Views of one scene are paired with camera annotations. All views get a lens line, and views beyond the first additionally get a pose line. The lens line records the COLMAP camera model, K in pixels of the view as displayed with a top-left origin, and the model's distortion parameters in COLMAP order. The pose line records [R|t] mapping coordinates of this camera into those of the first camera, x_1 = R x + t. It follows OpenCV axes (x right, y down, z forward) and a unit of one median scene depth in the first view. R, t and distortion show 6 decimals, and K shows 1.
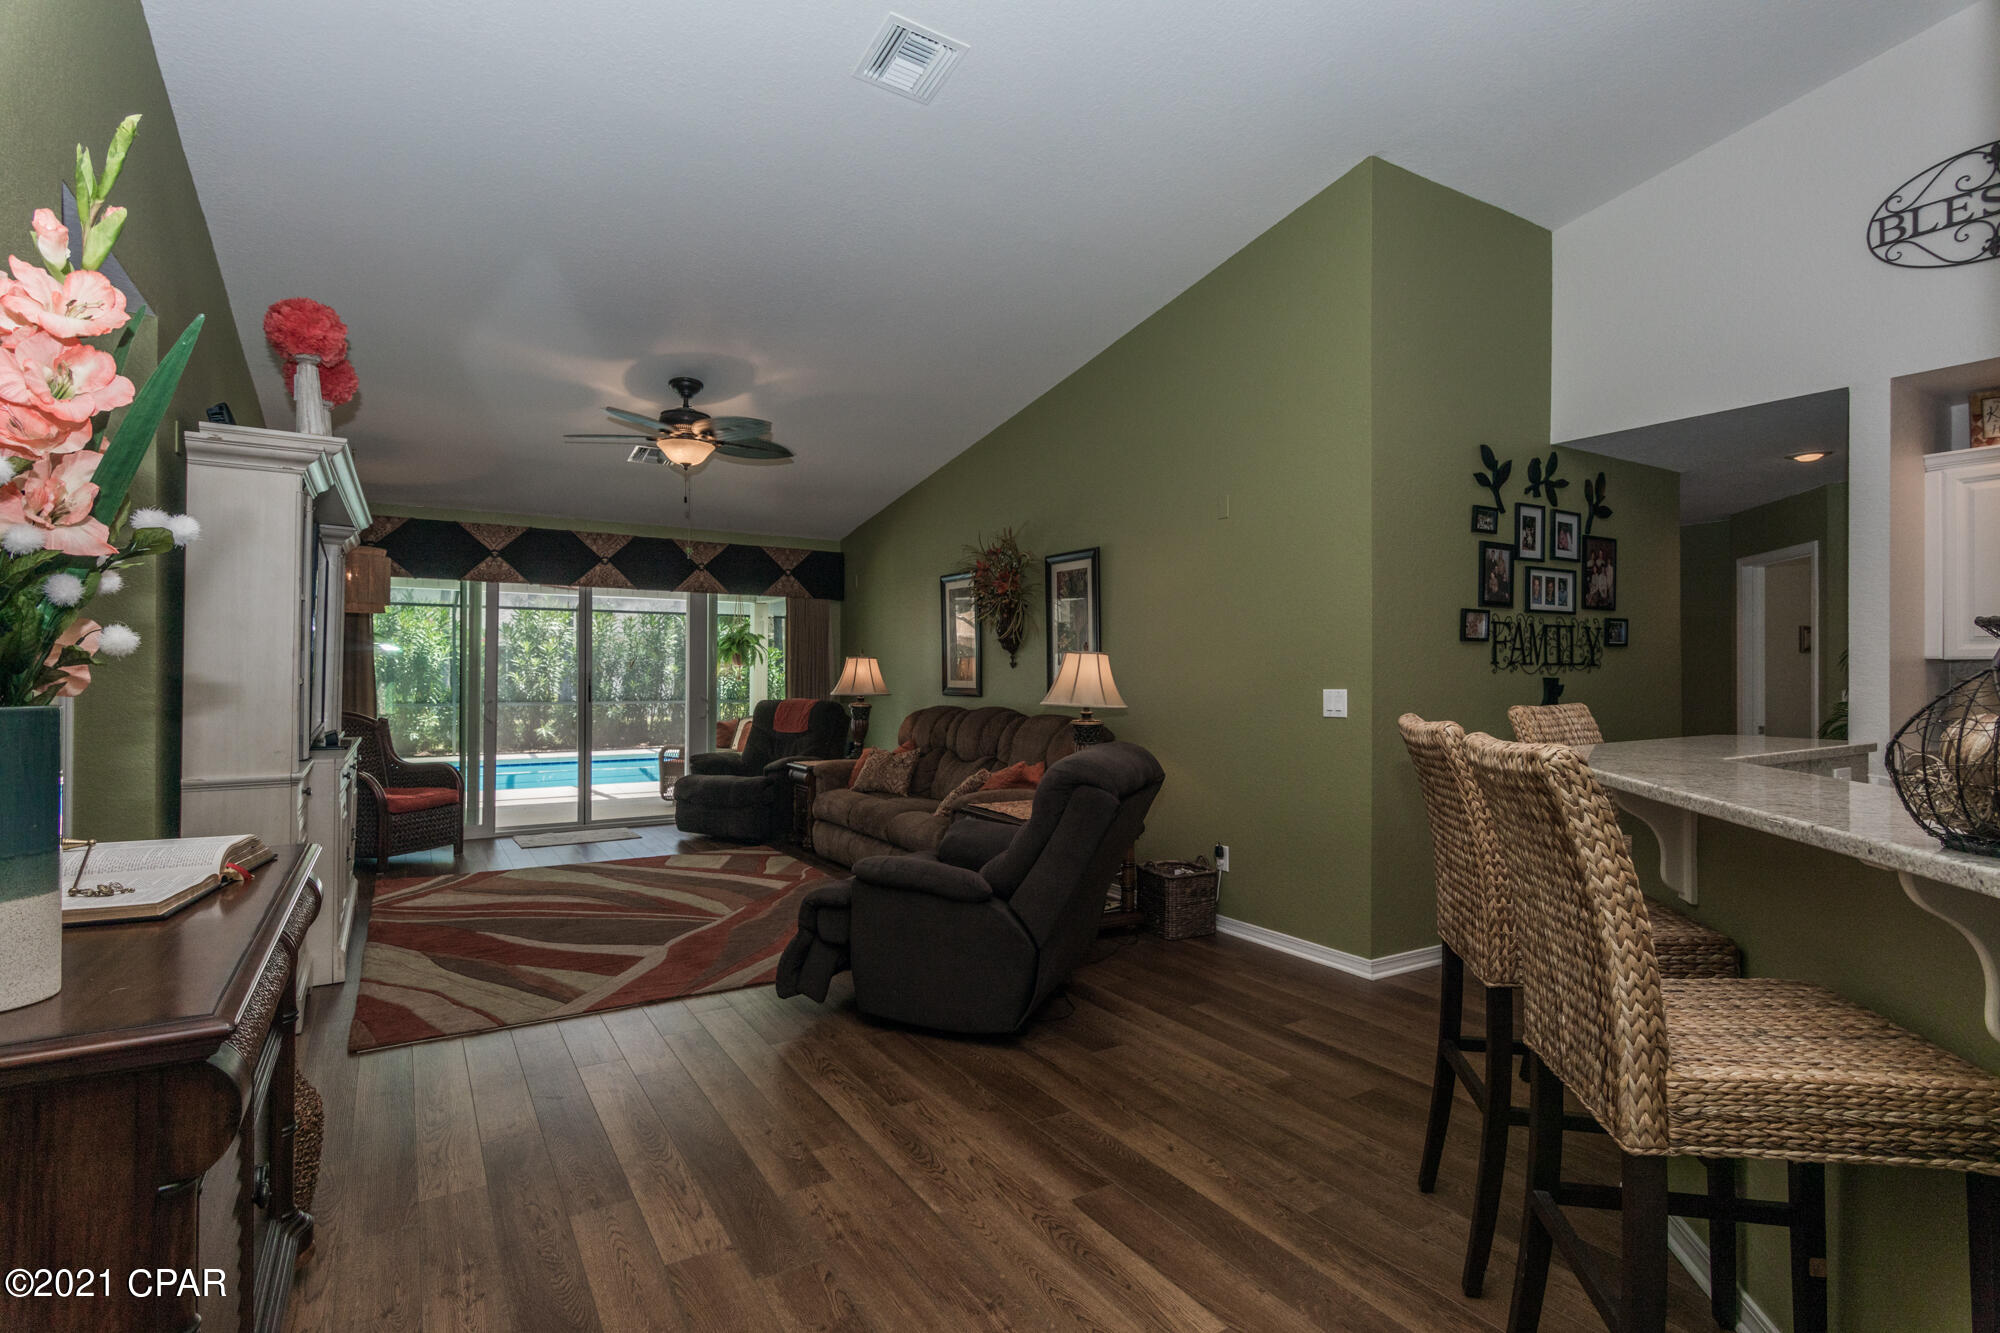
lens RADIAL K [[974.3, 0, 1000.0], [0, 974.3, 666.5], [0, 0, 1]] dist [0.002468, -0.000219]
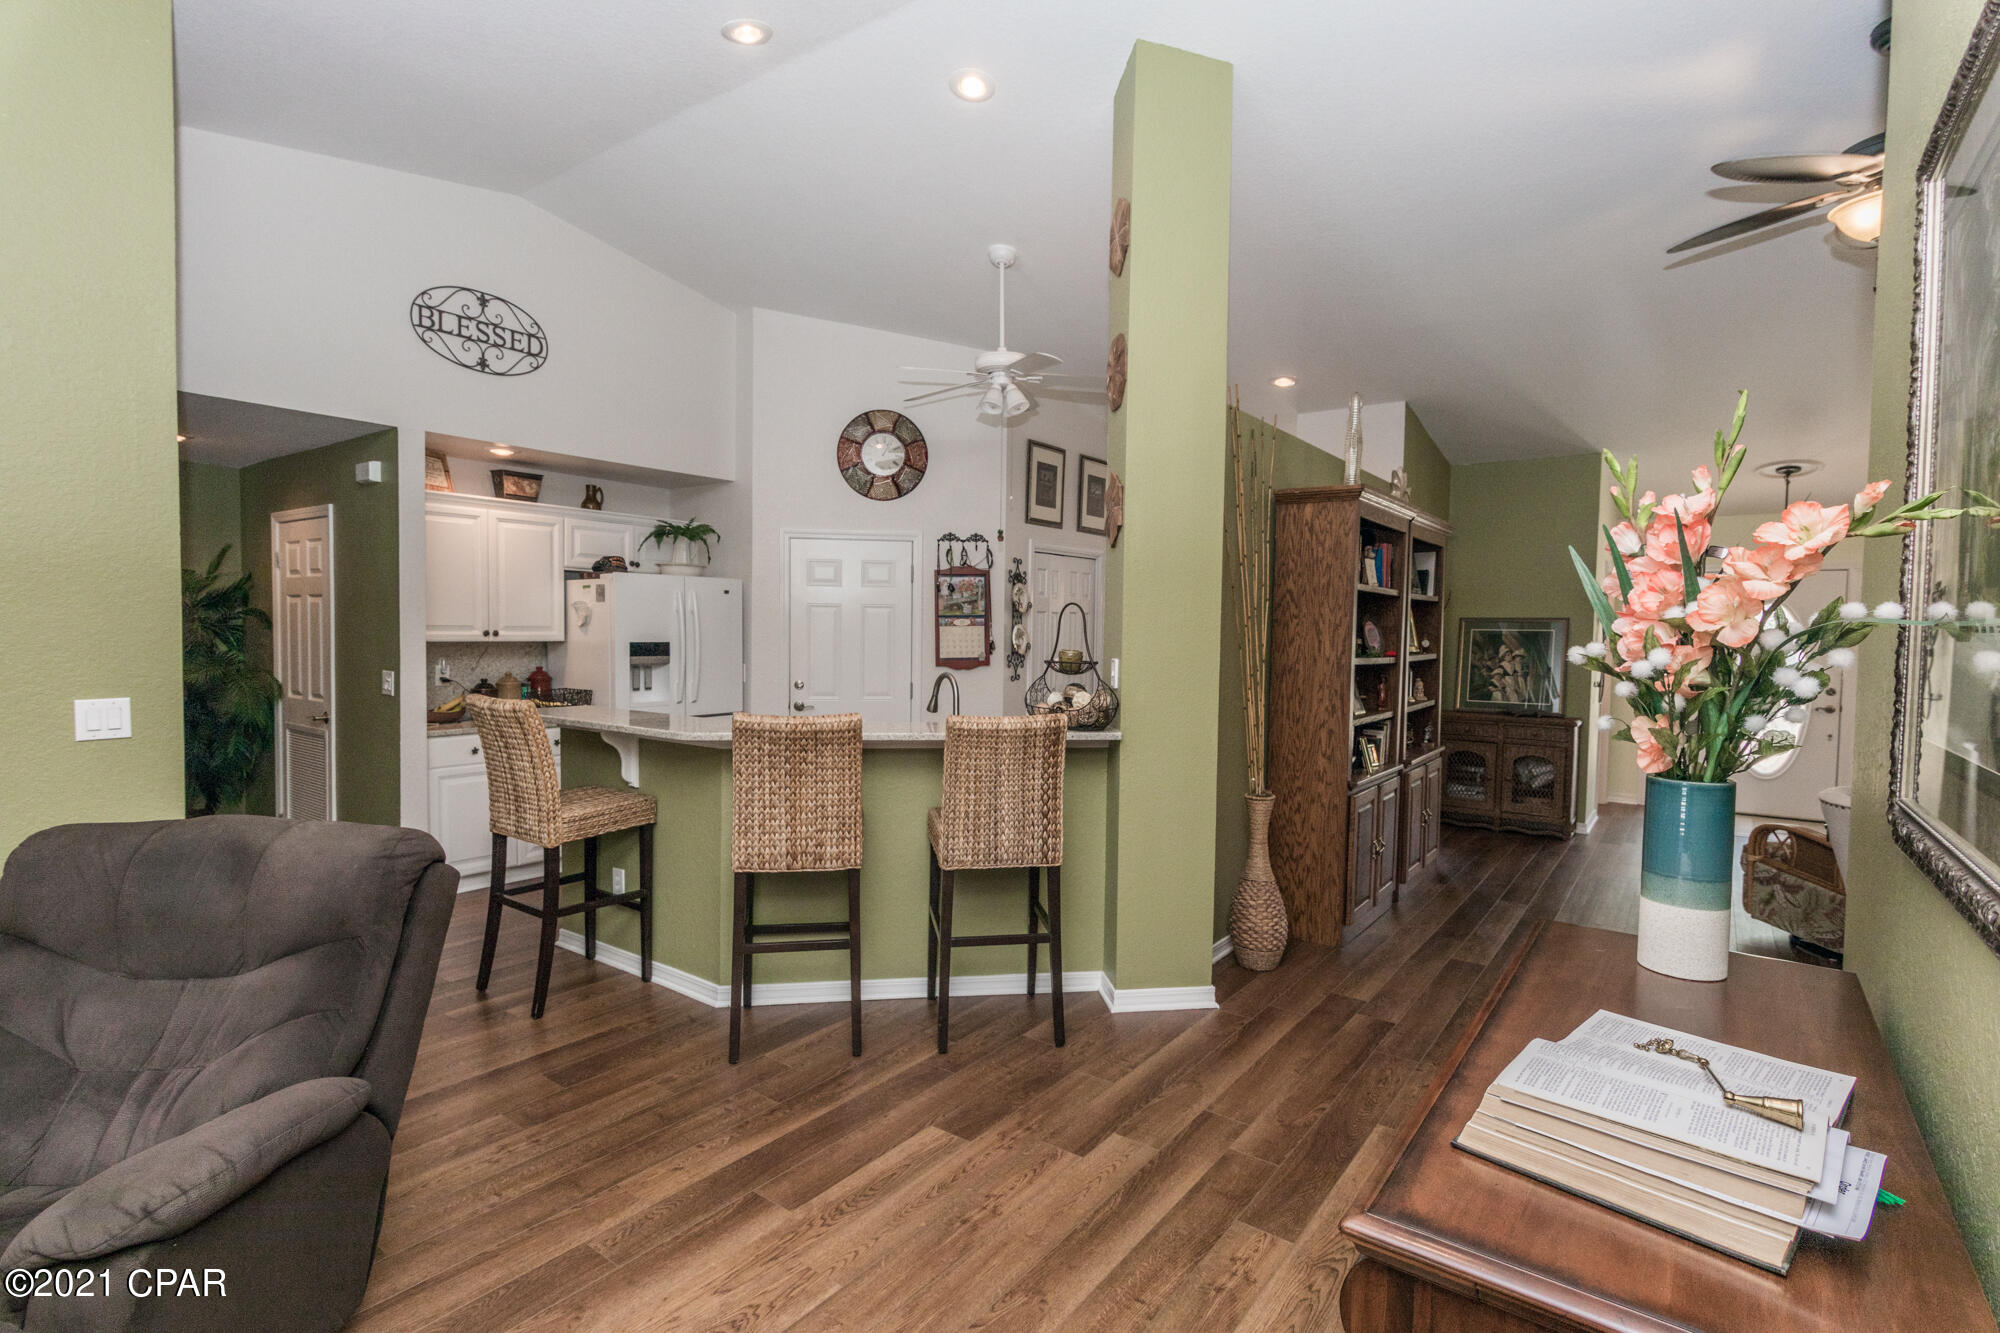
lens RADIAL K [[974.3, 0, 1000.0], [0, 974.3, 666.5], [0, 0, 1]] dist [0.002468, -0.000219]
pose [[-0.375378, -0.044944, 0.925782, -0.807572], [-0.020971, 0.998980, 0.039994, -0.061815], [-0.926635, -0.004401, -0.375937, 1.020769]]
